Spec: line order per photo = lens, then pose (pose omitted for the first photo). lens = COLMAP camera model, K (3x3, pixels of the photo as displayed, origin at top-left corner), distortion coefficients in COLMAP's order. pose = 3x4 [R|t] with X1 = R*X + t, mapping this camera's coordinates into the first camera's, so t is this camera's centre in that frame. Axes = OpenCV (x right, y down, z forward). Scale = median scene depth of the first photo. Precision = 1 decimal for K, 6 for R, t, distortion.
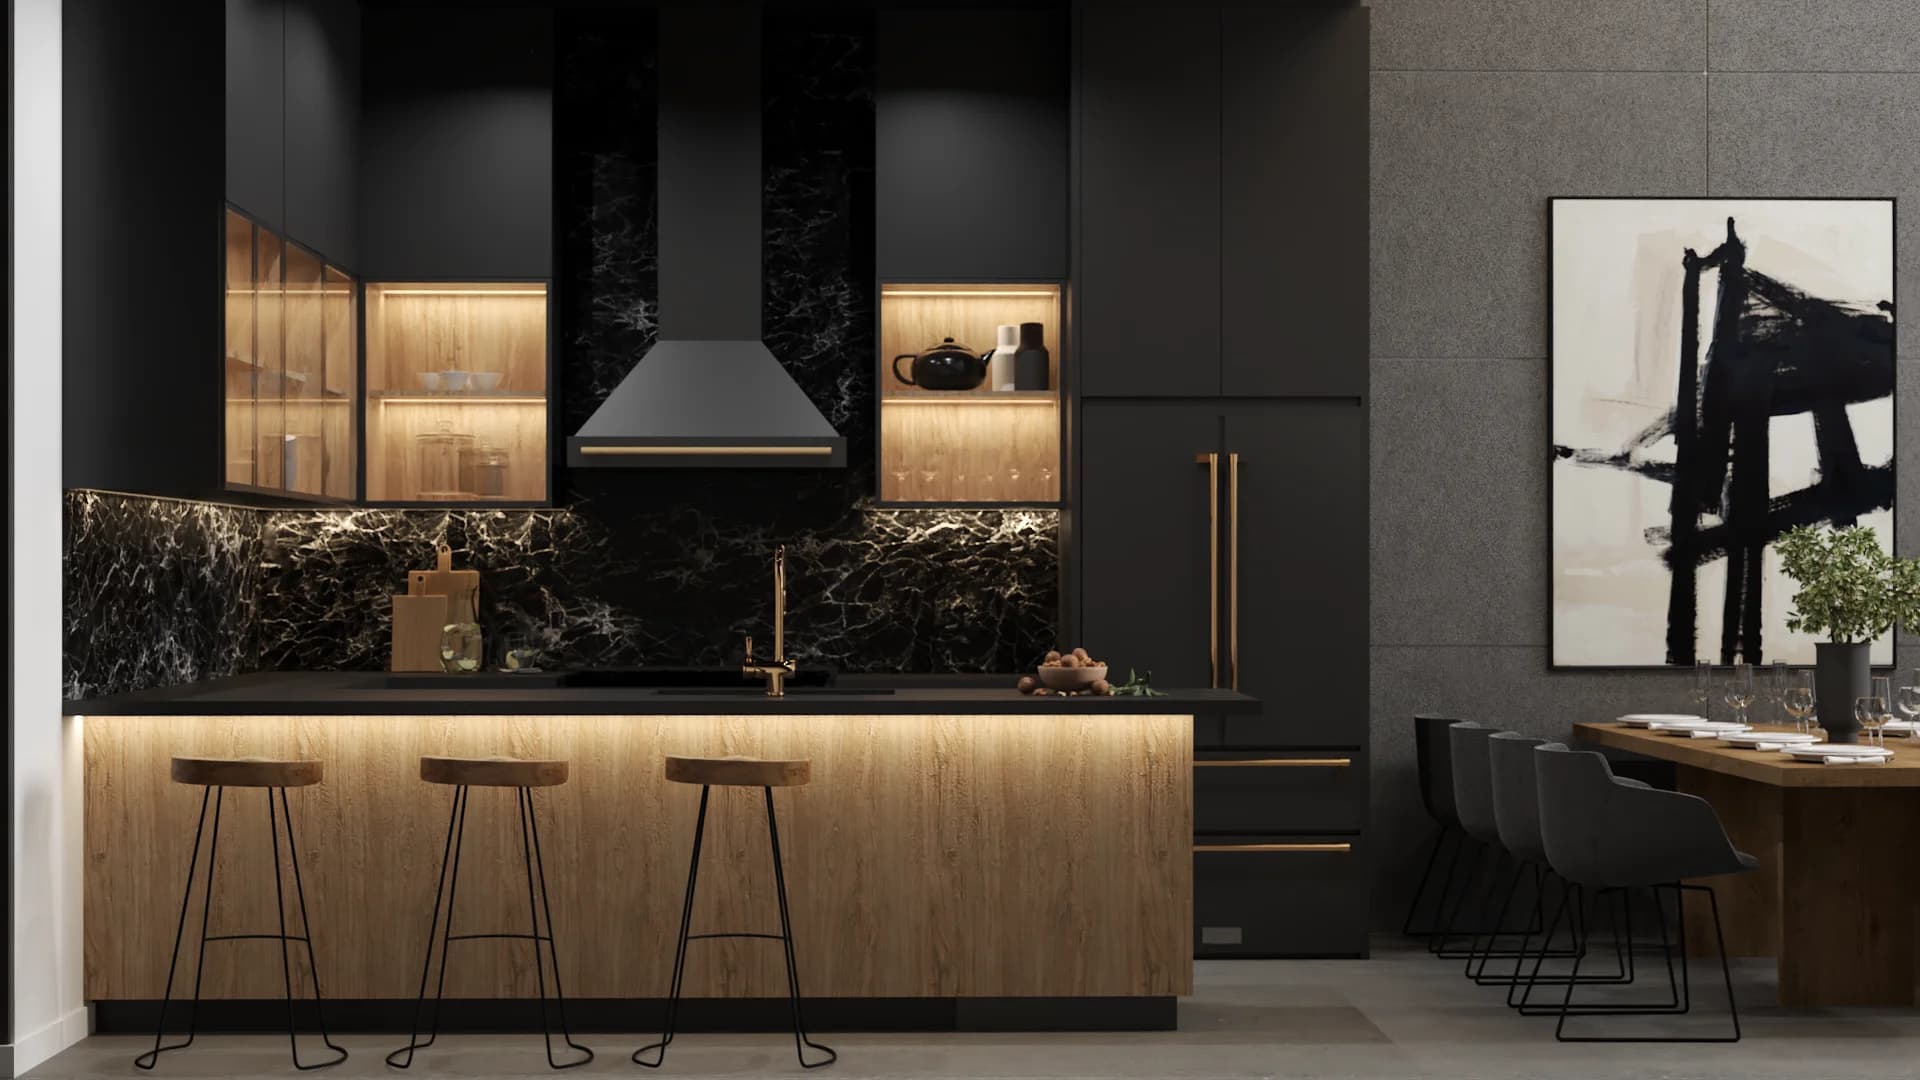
lens RADIAL K [[1578.9, 0, 960.0], [0, 1578.9, 540.0], [0, 0, 1]] dist [0.009653, -0.004815]
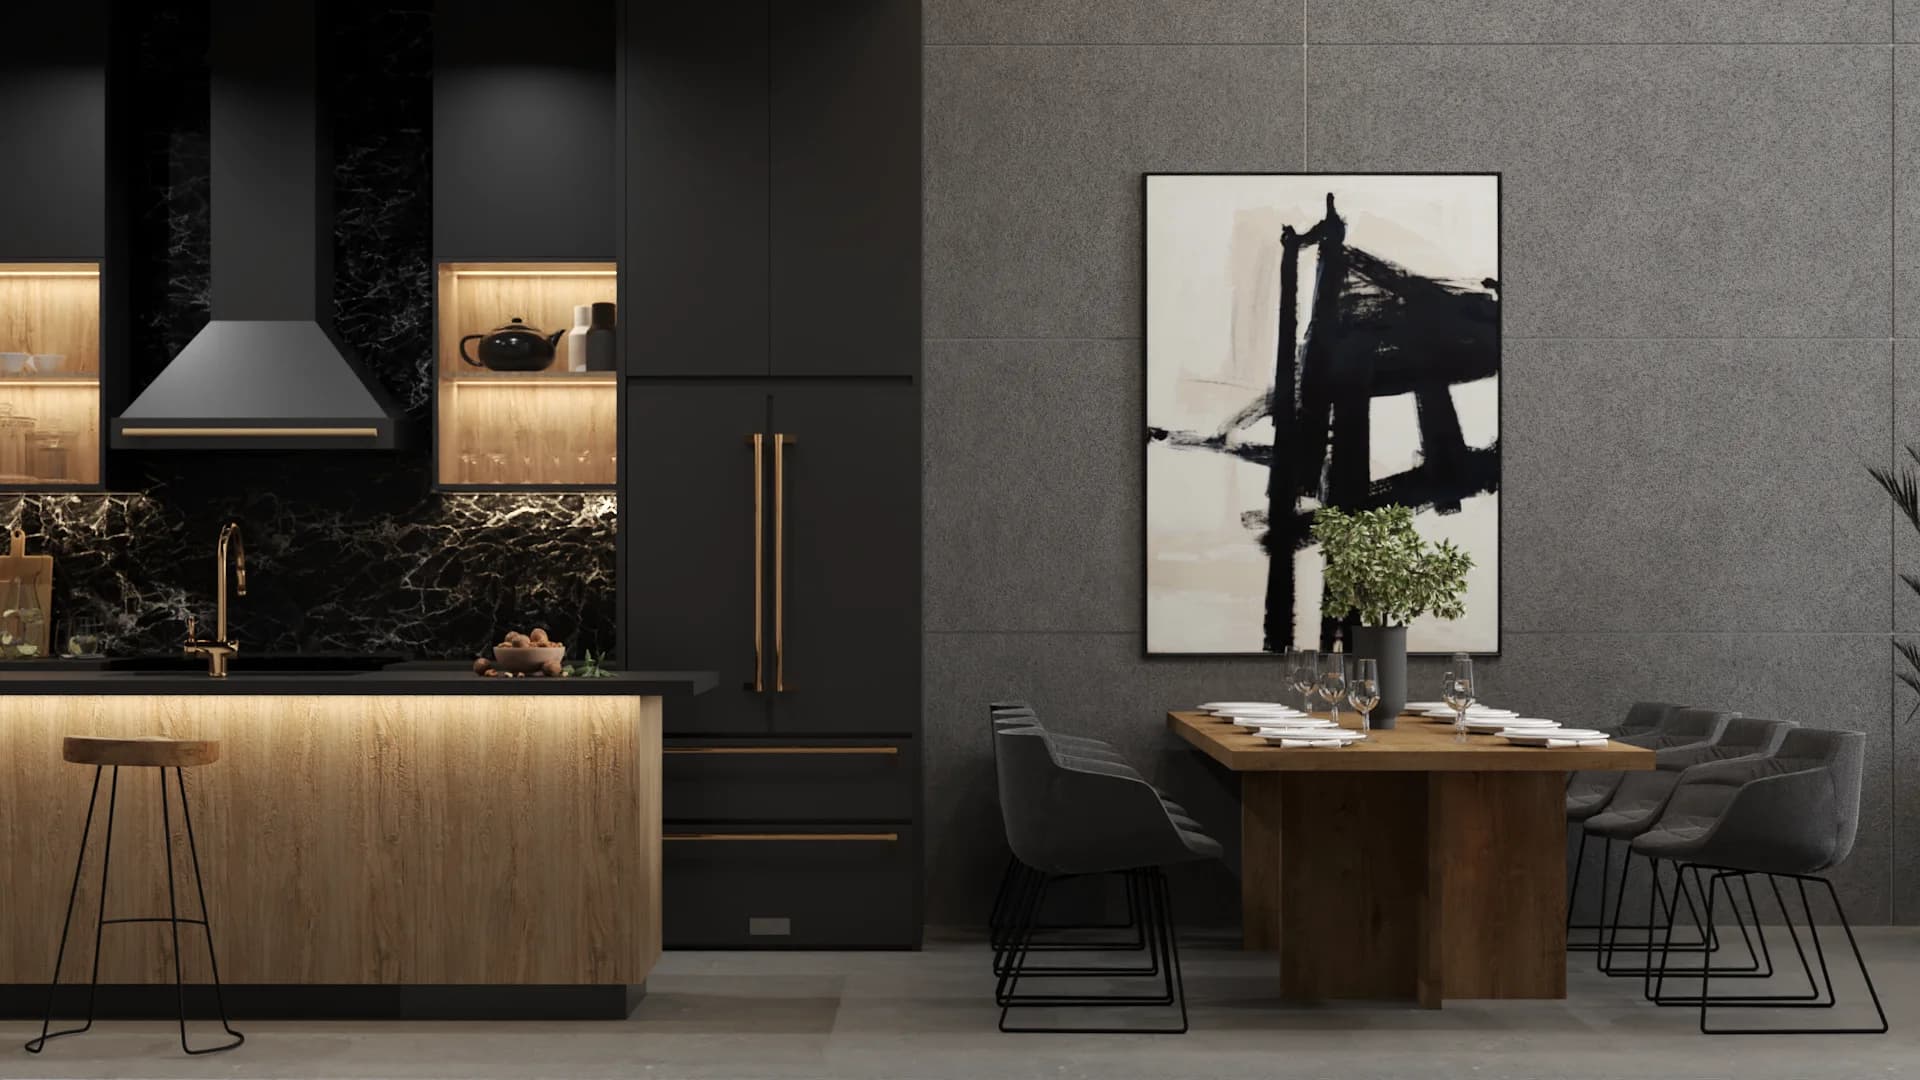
lens RADIAL K [[1578.9, 0, 960.0], [0, 1578.9, 540.0], [0, 0, 1]] dist [0.009653, -0.004815]
pose [[0.999788, -0.000460, -0.020561, 0.281416], [0.000348, 0.999985, -0.005426, 0.015176], [0.020564, 0.005418, 0.999774, 0.022452]]
